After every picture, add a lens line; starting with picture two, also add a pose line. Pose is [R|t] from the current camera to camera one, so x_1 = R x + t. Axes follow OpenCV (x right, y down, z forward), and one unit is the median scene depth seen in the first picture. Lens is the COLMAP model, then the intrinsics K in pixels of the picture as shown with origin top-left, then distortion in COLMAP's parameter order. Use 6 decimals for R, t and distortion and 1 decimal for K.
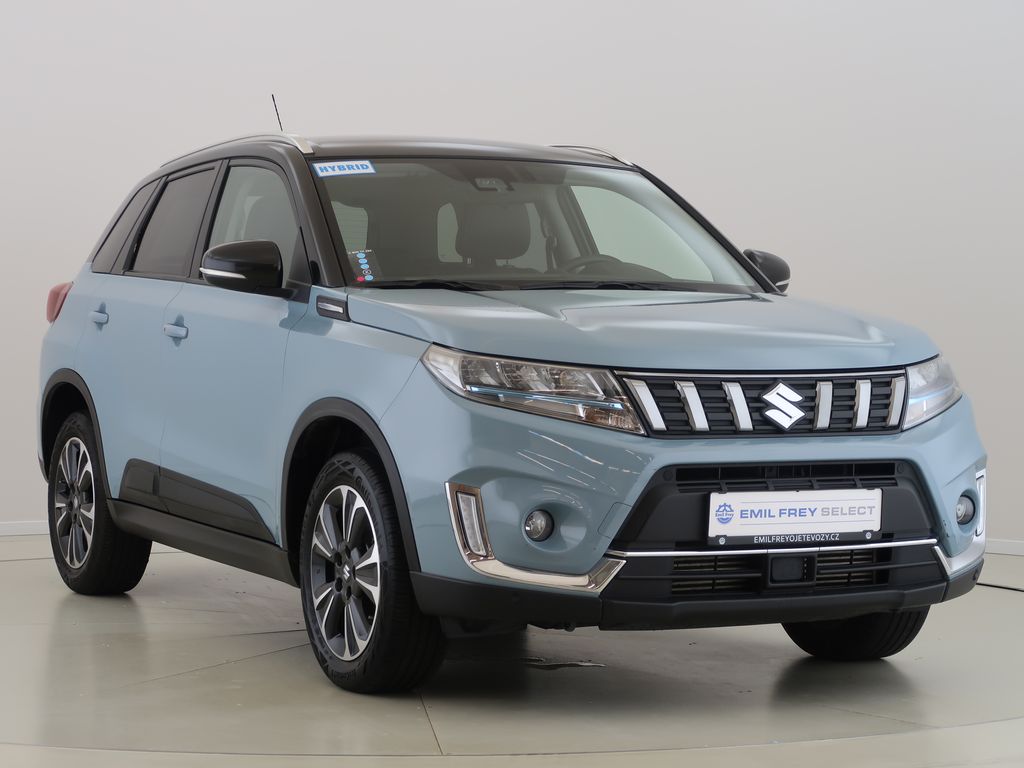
lens RADIAL K [[796.4, 0, 512.0], [0, 796.4, 384.0], [0, 0, 1]] dist [-0.002892, 0.001042]
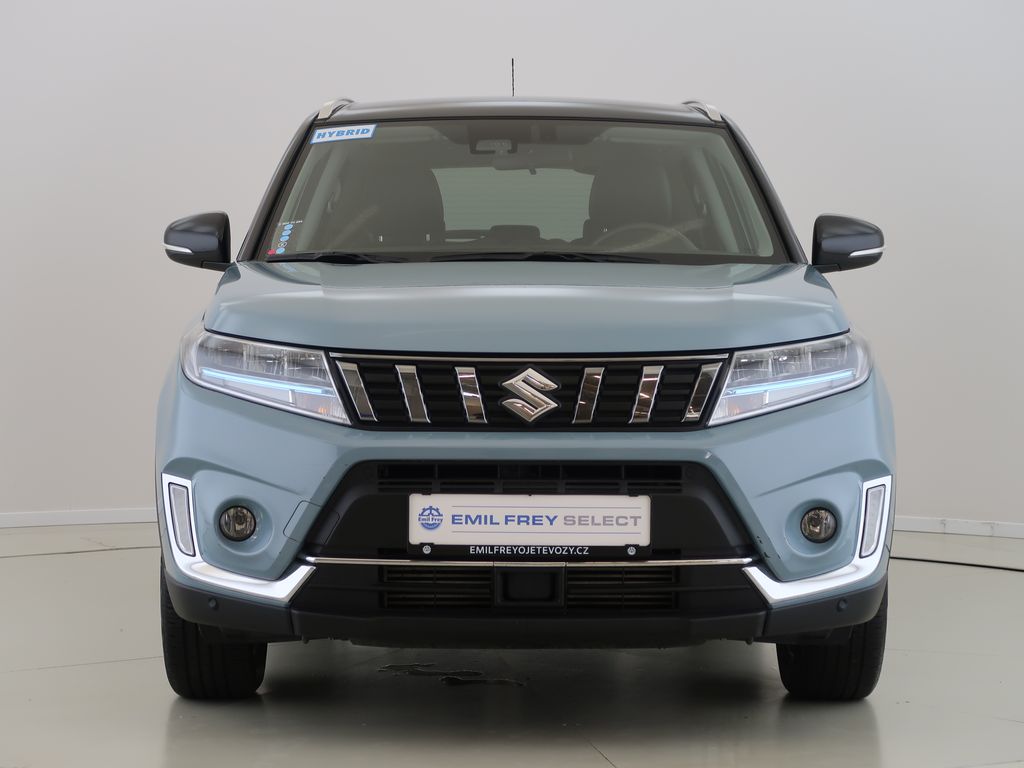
lens RADIAL K [[871.3, 0, 512.0], [0, 871.3, 384.0], [0, 0, 1]] dist [-0.006740, -0.002334]
pose [[0.987184, 0.012584, -0.159089, 0.476642], [-0.009648, 0.999769, 0.019217, -0.001825], [0.159294, -0.017436, 0.987077, 0.078390]]
